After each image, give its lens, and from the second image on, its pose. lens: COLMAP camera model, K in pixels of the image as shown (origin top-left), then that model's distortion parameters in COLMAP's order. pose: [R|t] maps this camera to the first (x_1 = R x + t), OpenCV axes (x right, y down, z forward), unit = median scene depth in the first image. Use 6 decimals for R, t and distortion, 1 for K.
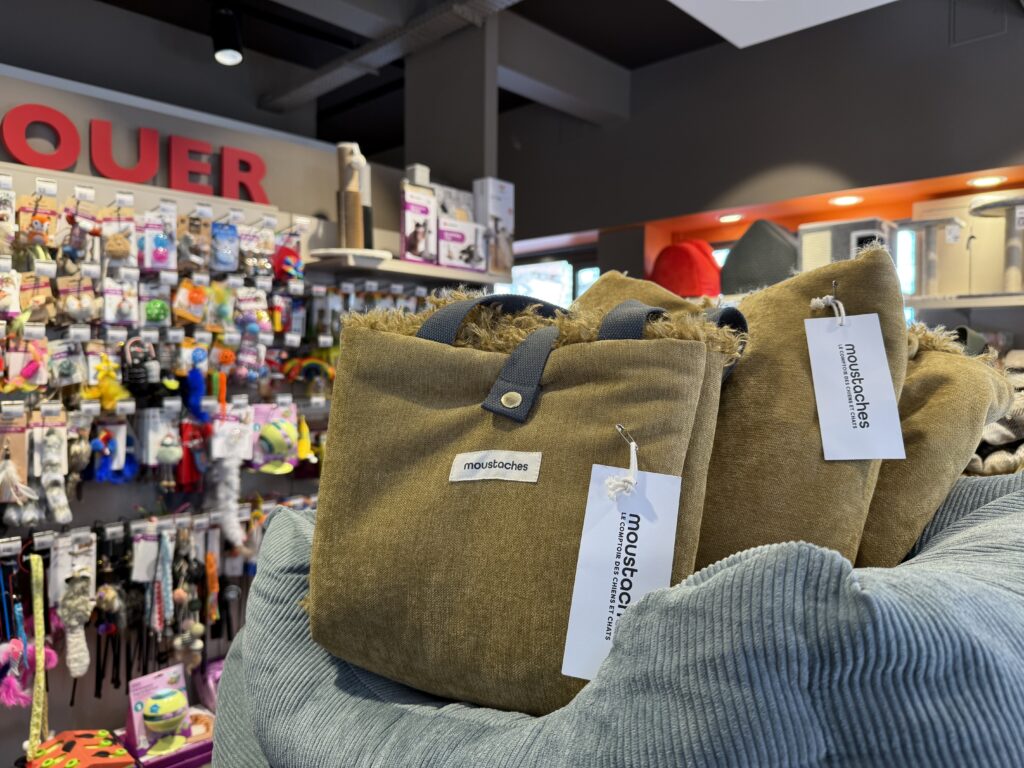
lens RADIAL K [[739.4, 0, 512.0], [0, 739.4, 384.0], [0, 0, 1]] dist [-0.011662, -0.004171]
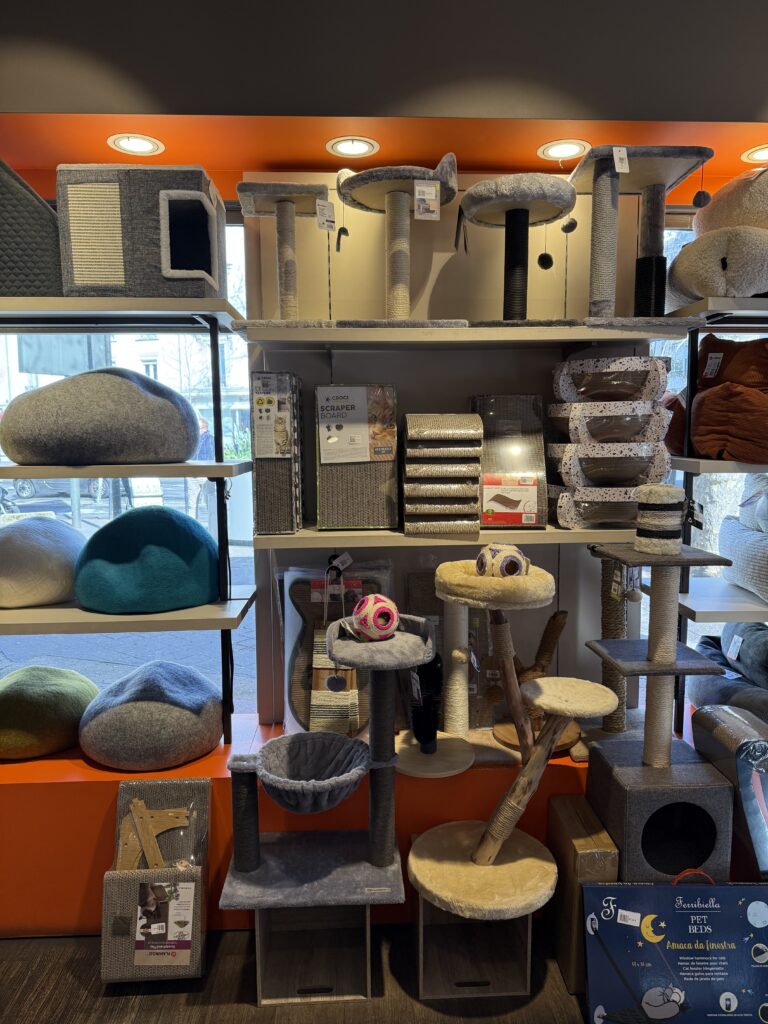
lens RADIAL K [[719.8, 0, 384.0], [0, 719.8, 512.0], [0, 0, 1]] dist [-0.009013, -0.004637]
pose [[0.698138, -0.101637, 0.708712, 0.187992], [0.032334, 0.993339, 0.110603, -0.027376], [-0.715232, -0.054301, 0.696774, 0.522032]]
